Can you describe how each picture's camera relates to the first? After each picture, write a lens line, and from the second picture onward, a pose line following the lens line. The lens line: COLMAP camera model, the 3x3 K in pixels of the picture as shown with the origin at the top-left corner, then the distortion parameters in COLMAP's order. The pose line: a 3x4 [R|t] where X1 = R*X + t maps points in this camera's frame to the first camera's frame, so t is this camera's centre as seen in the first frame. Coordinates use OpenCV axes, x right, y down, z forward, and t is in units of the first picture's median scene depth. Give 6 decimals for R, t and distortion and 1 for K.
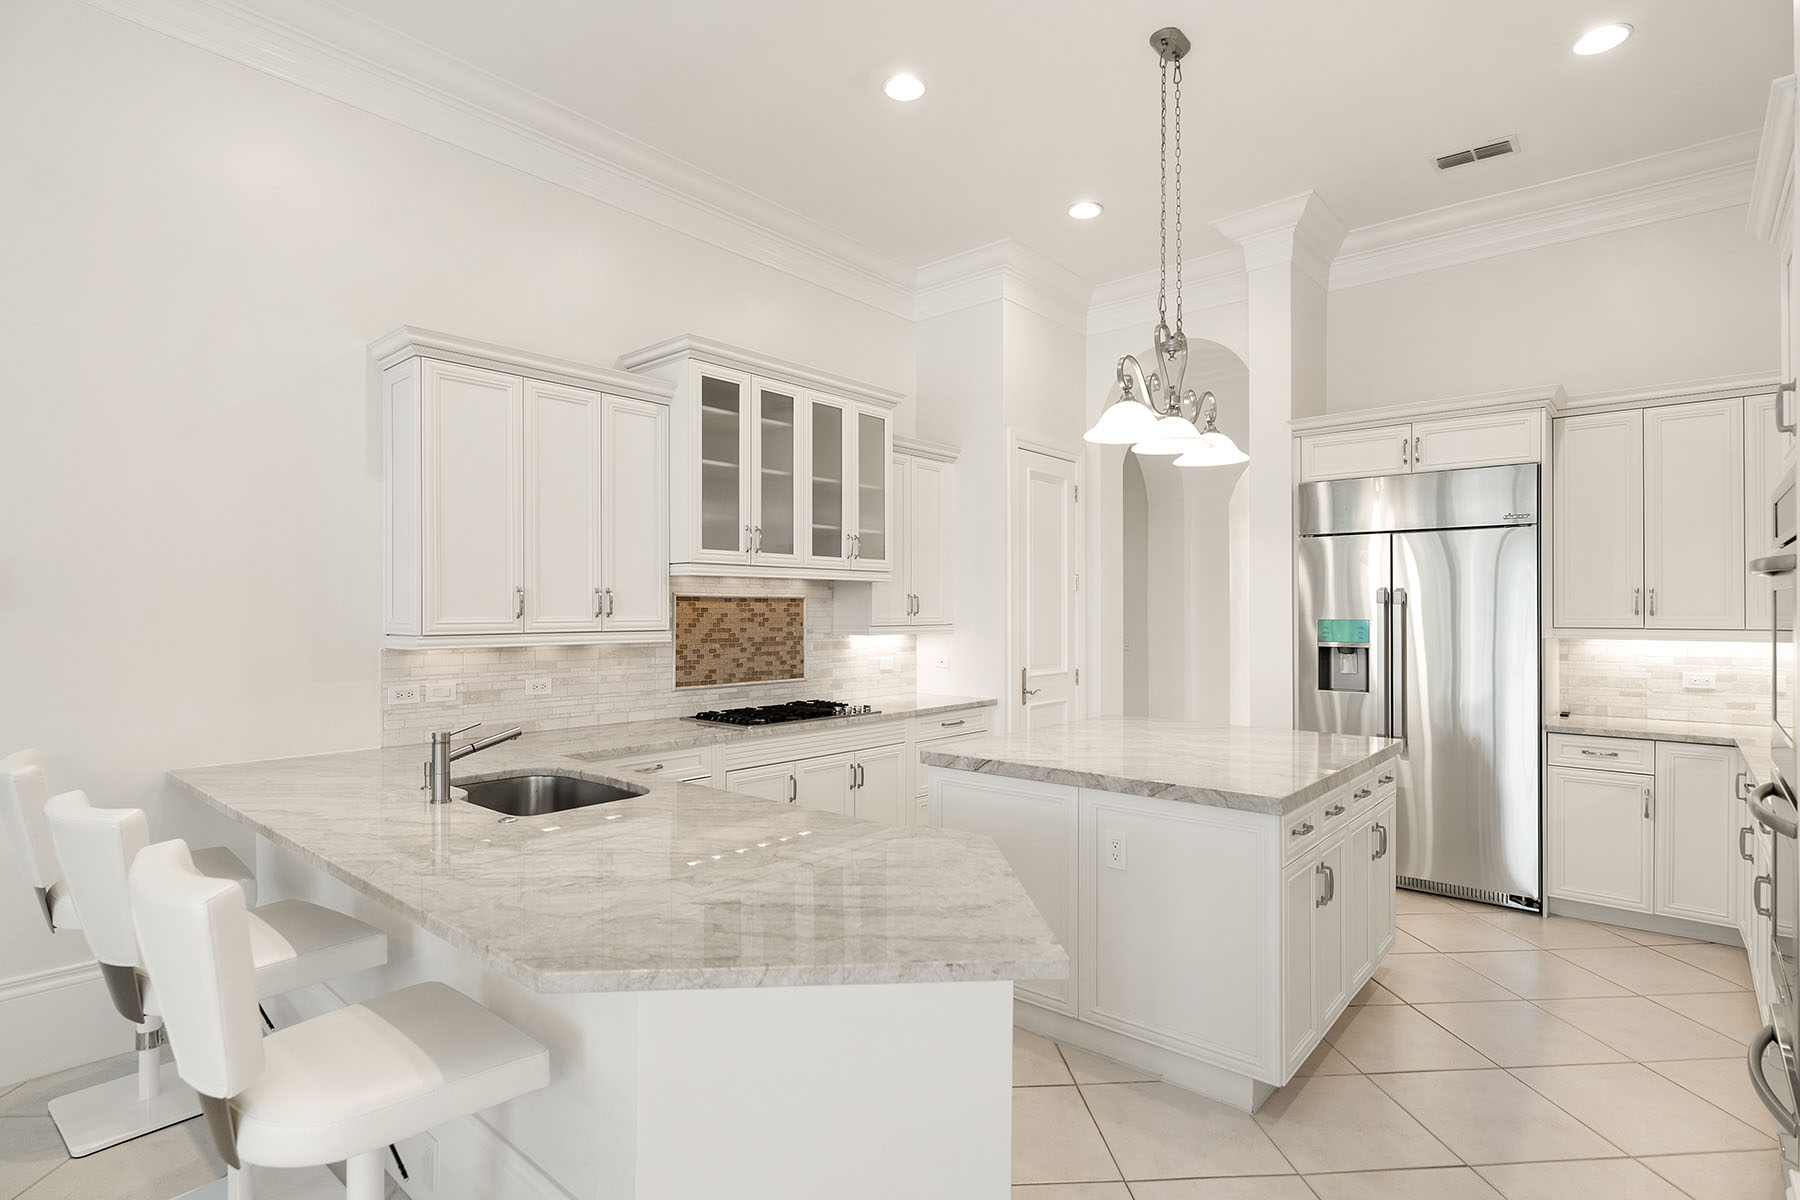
lens RADIAL K [[889.4, 0, 899.1], [0, 889.4, 608.2], [0, 0, 1]] dist [0.000983, -0.000829]
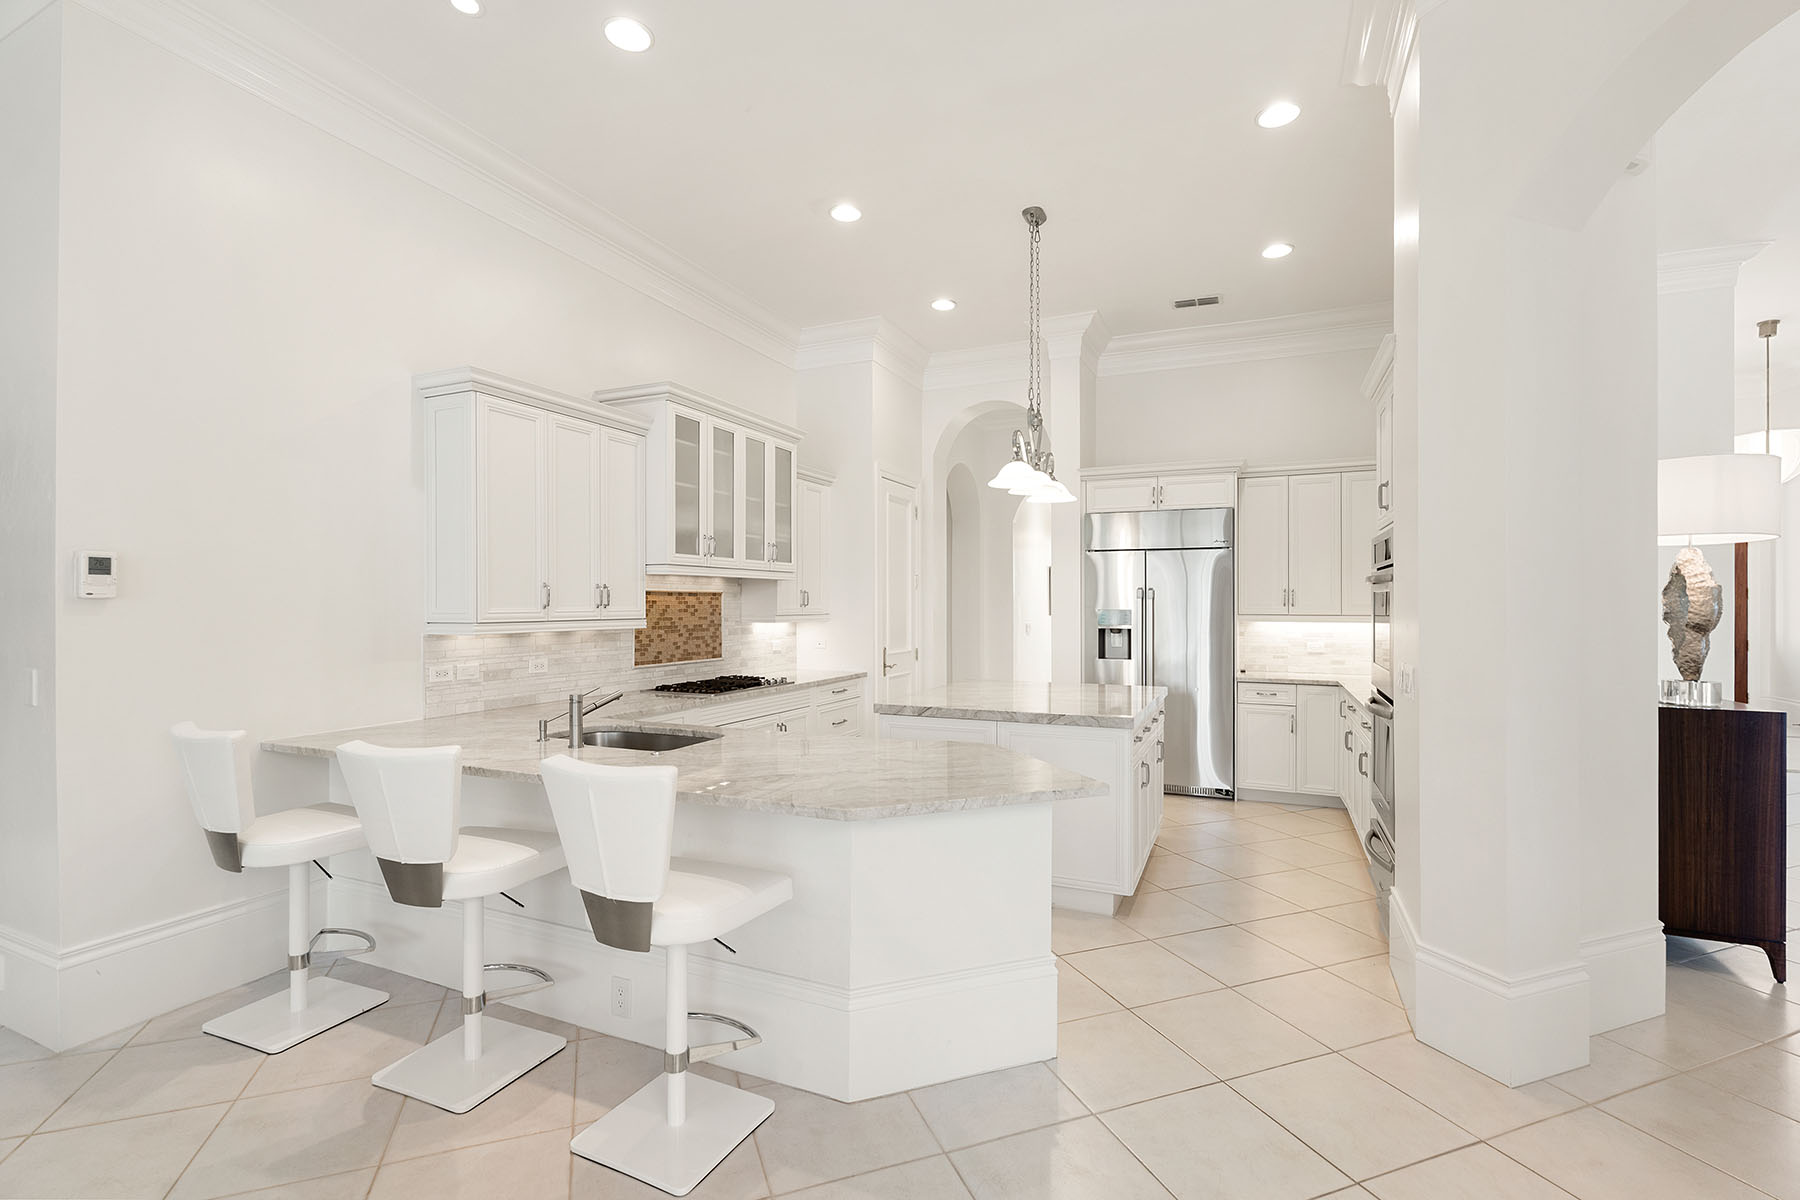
lens RADIAL K [[806.6, 0, 901.6], [0, 806.6, 603.1], [0, 0, 1]] dist [-0.000557, 0.000154]
pose [[0.955886, 0.001009, 0.293735, -0.222844], [-0.001658, 0.999997, 0.001959, 0.000489], [-0.293732, -0.002359, 0.955885, -0.155966]]
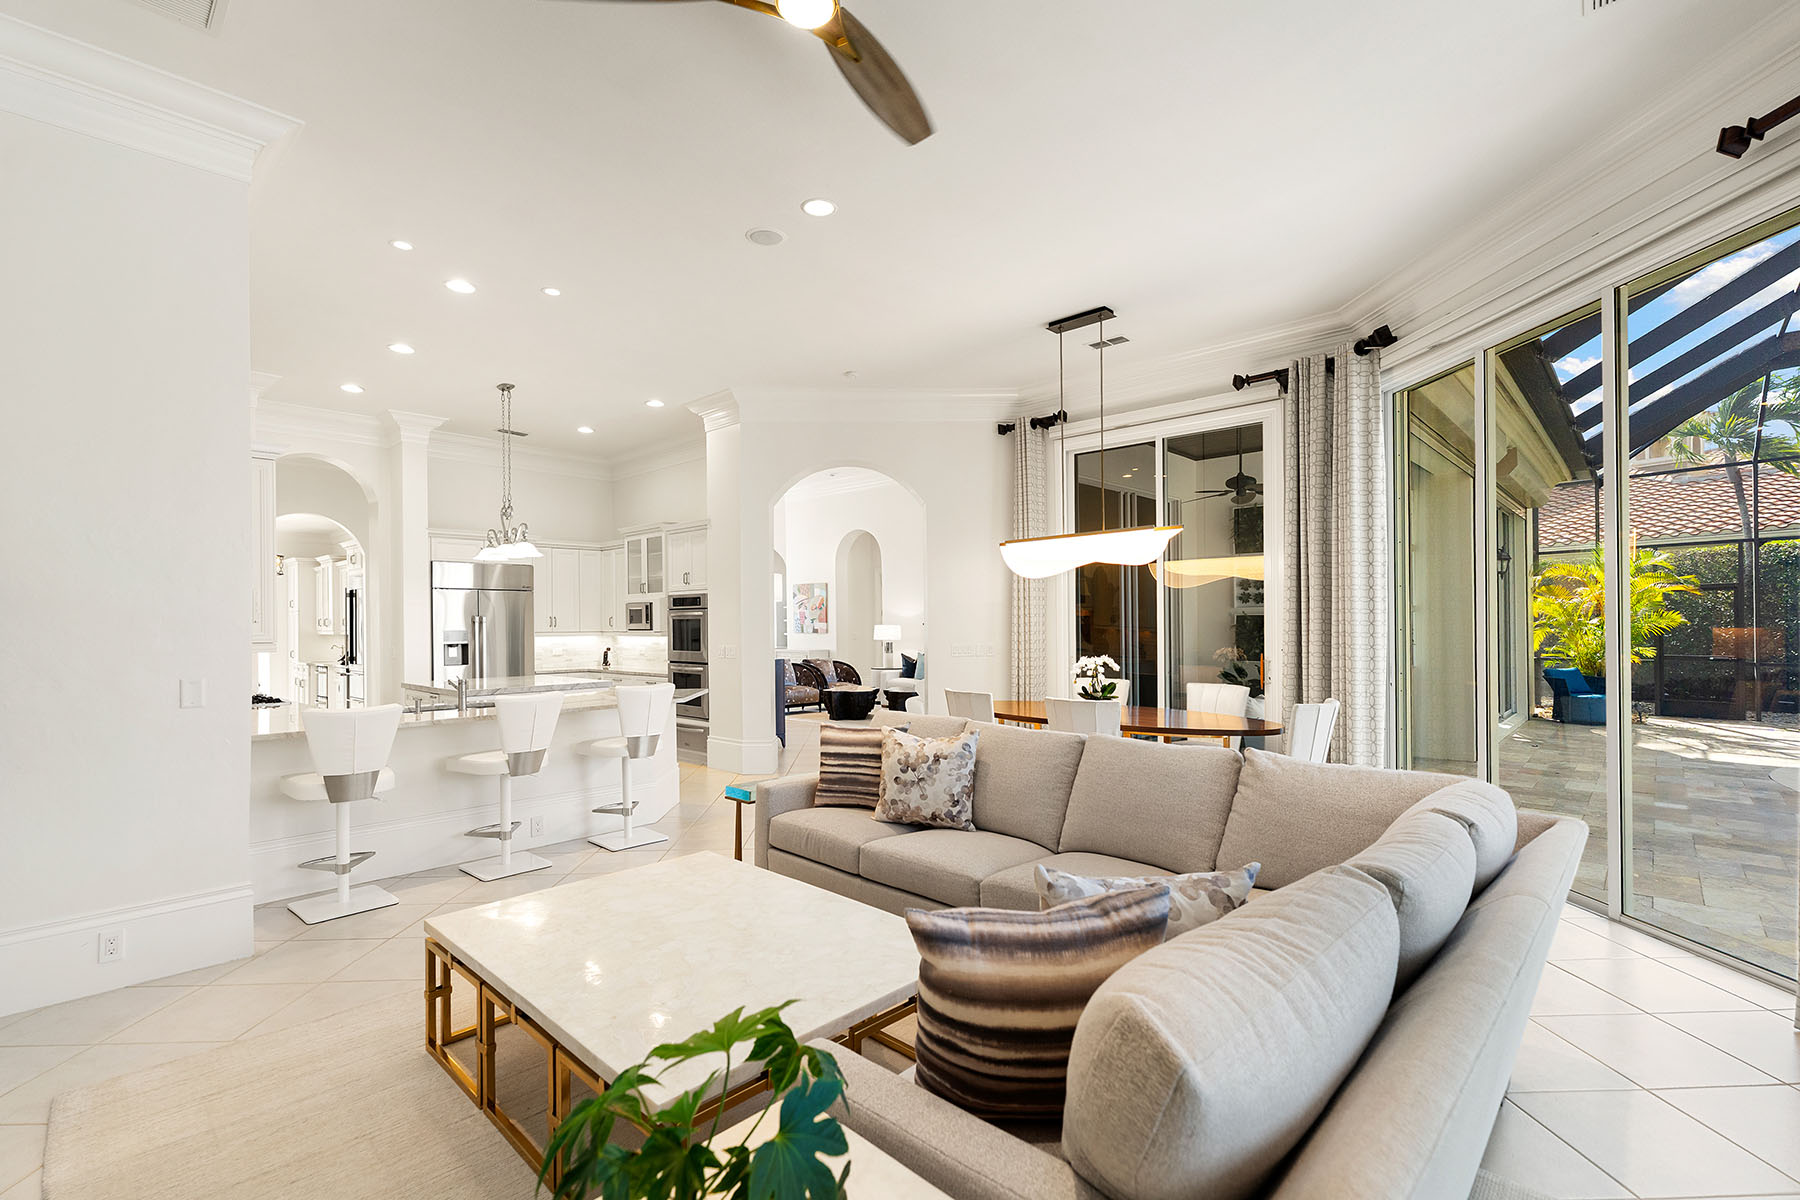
lens RADIAL K [[806.0, 0, 897.2], [0, 806.0, 613.5], [0, 0, 1]] dist [0.002780, -0.000030]
pose [[0.038528, 0.012263, 0.999182, -1.369839], [0.005924, 0.999904, -0.012500, 0.003203], [-0.999240, 0.006401, 0.038451, -0.094204]]
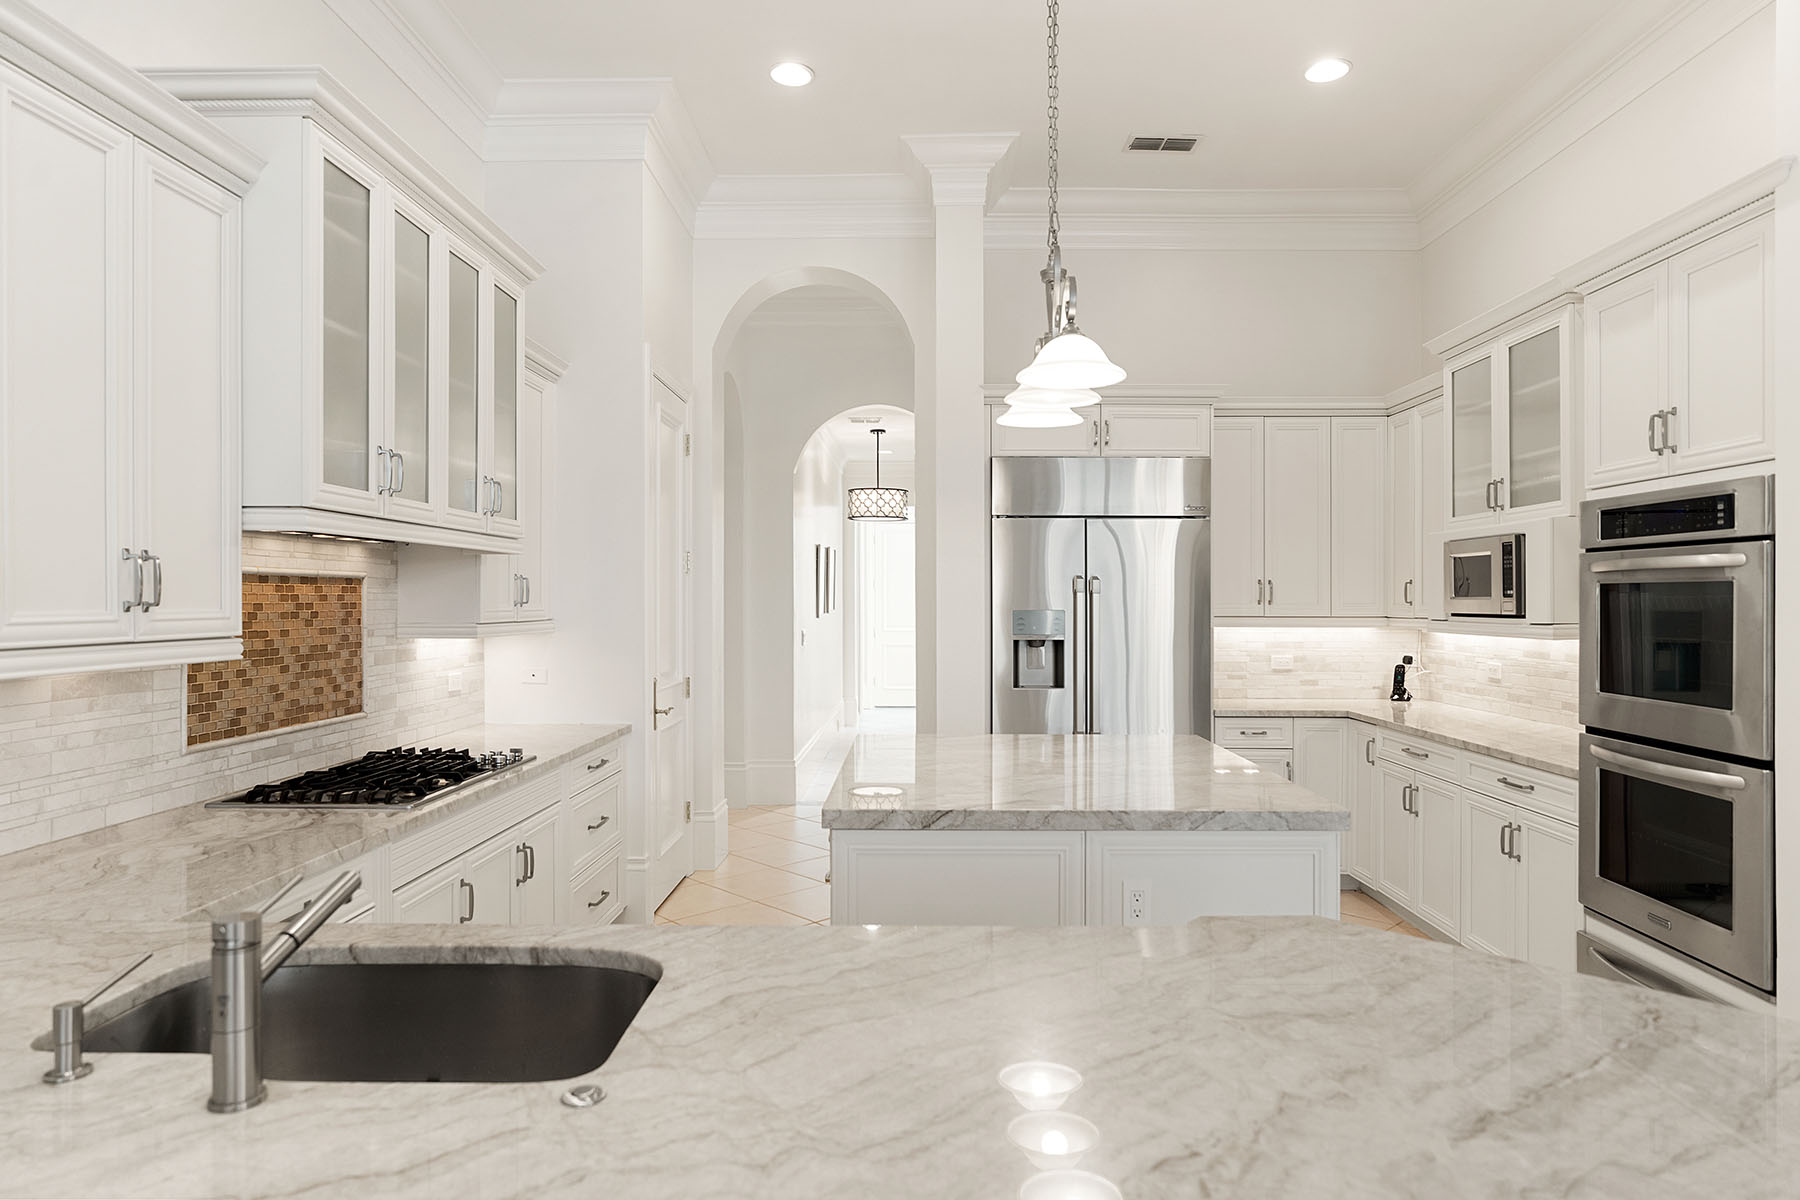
lens RADIAL K [[1060.7, 0, 900.0], [0, 1060.7, 600.0], [0, 0, 1]] dist [-0.006084, 0.001565]
pose [[0.766488, 0.001474, 0.642257, -0.323404], [-0.003291, 0.999993, 0.001632, 0.001440], [-0.642250, -0.003365, 0.766488, 0.260453]]
